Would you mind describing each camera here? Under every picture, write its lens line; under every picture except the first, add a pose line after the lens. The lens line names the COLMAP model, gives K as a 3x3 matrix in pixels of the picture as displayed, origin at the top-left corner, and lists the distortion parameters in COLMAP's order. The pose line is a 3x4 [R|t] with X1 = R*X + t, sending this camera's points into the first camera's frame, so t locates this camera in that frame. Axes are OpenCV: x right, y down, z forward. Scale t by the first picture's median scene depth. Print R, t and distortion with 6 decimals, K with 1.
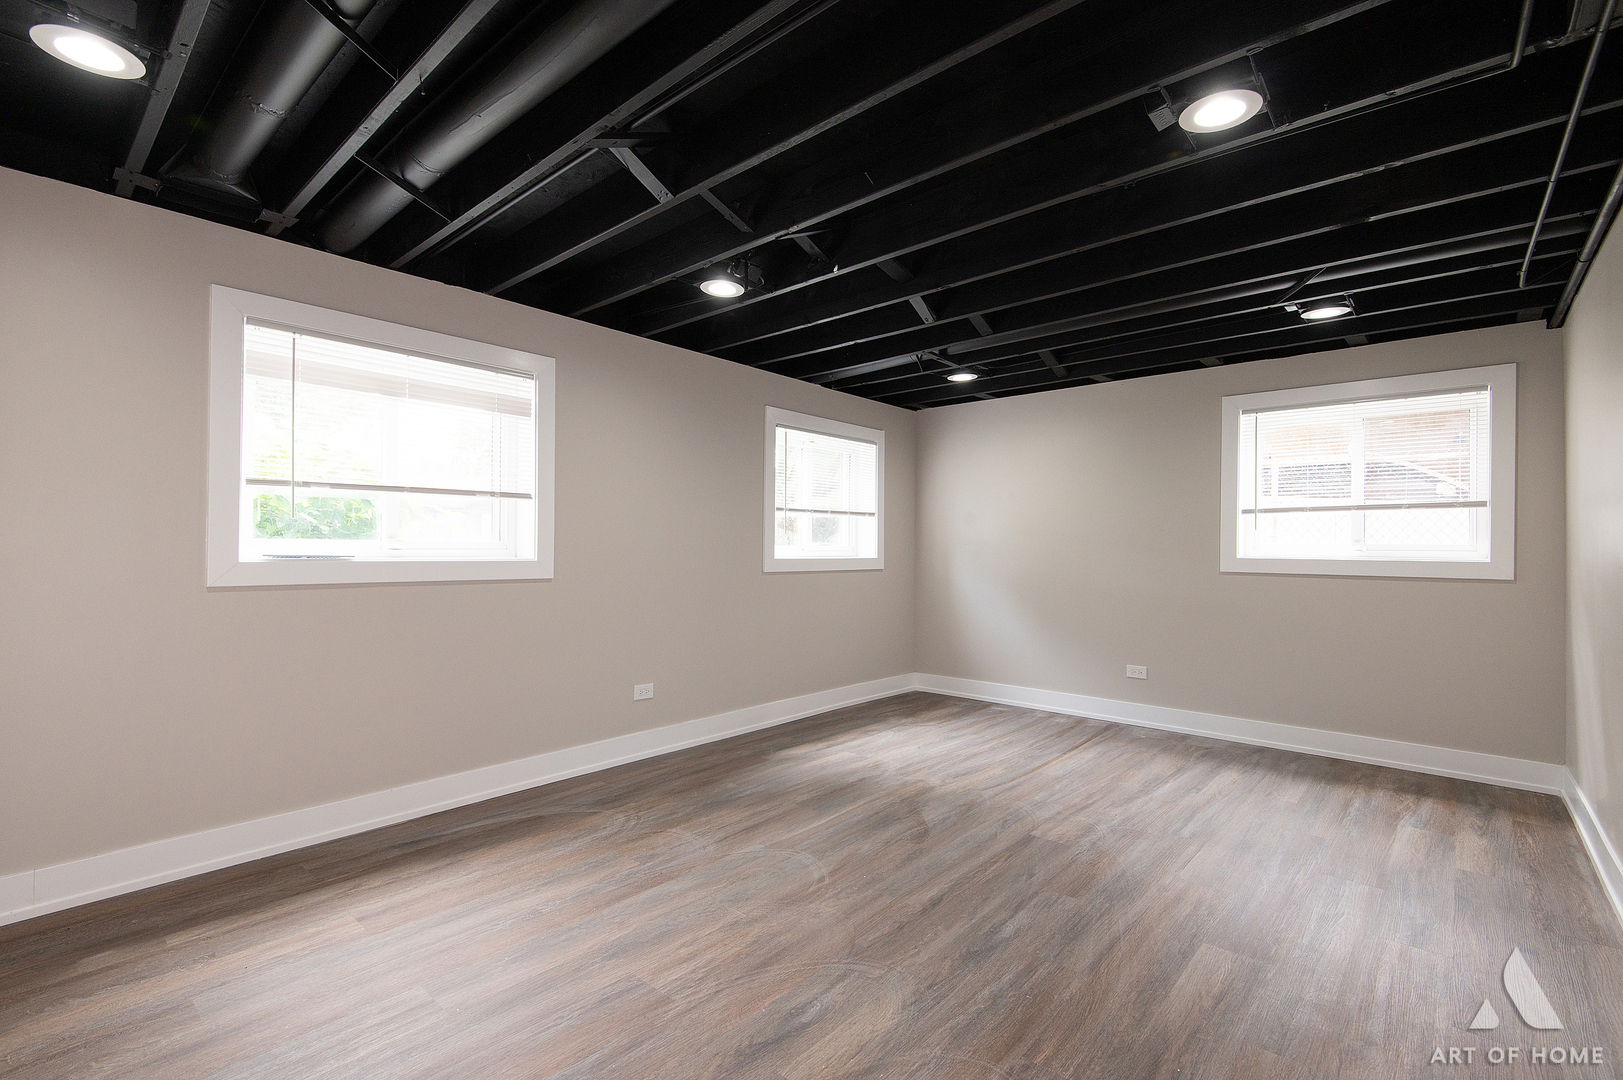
lens RADIAL K [[730.2, 0, 805.1], [0, 730.2, 544.3], [0, 0, 1]] dist [0.041265, -0.024255]
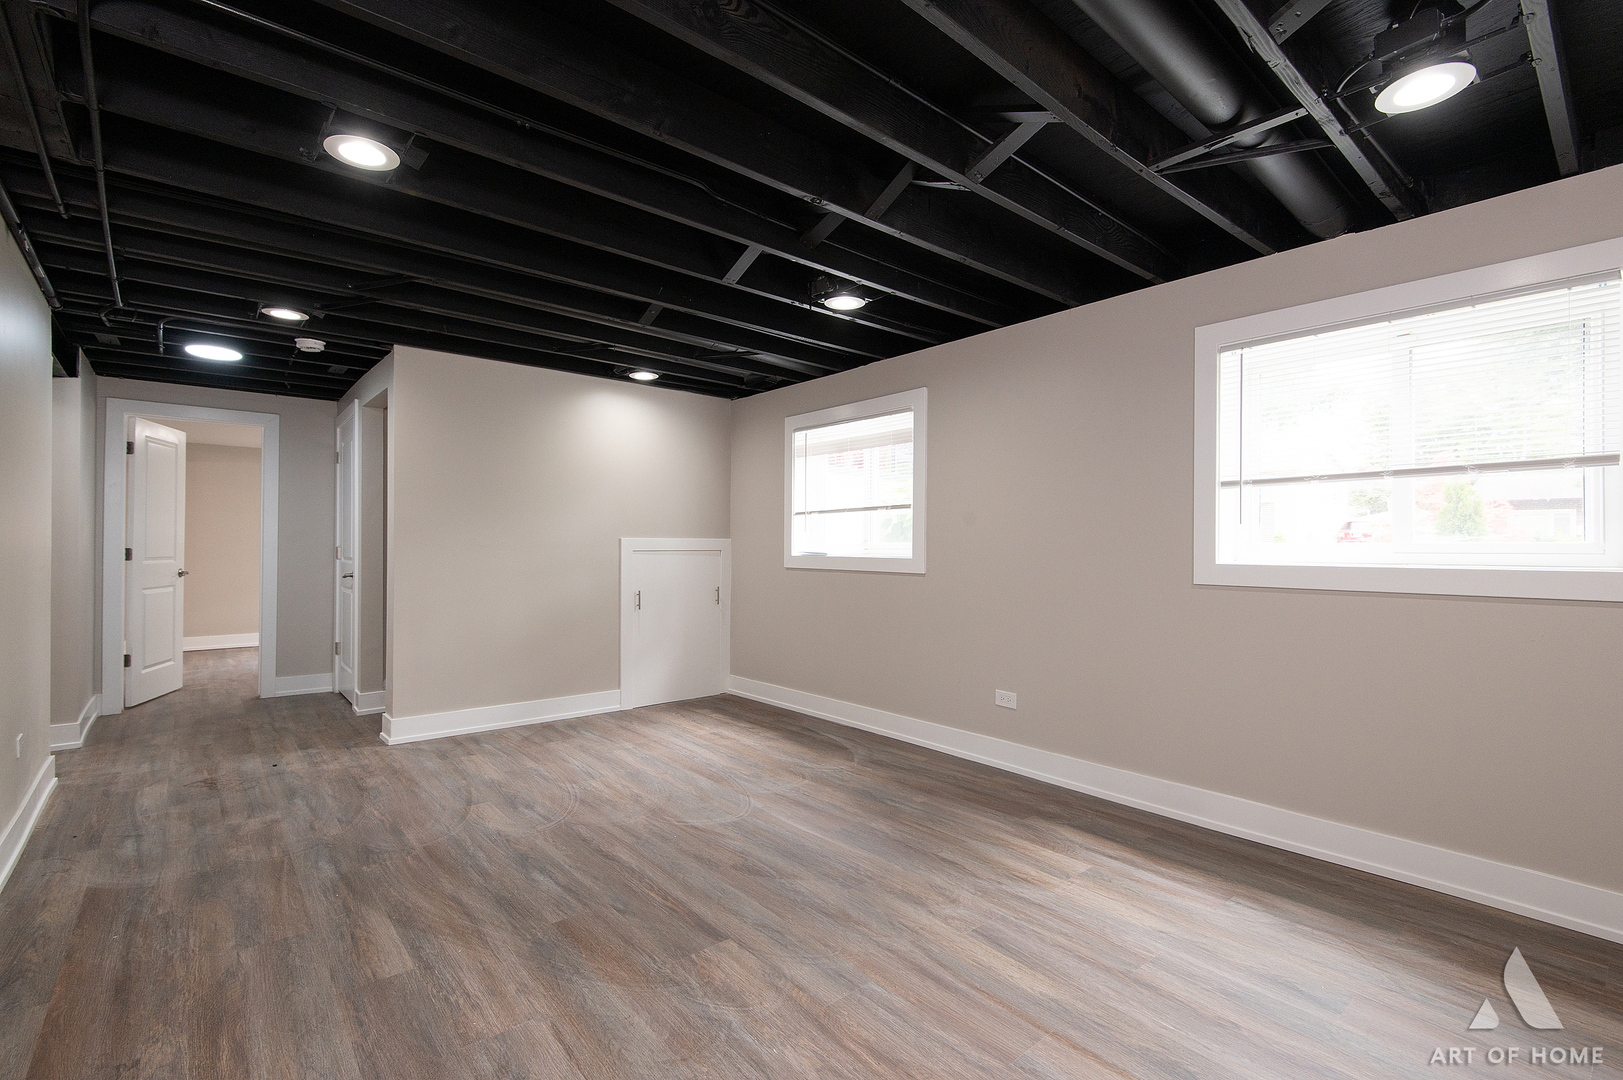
lens RADIAL K [[730.2, 0, 805.1], [0, 730.2, 544.3], [0, 0, 1]] dist [0.041265, -0.024255]
pose [[-0.147147, -0.010755, -0.989056, 0.947670], [-0.000427, 0.999941, -0.010810, 0.014884], [0.989115, -0.001168, -0.147143, 1.107153]]
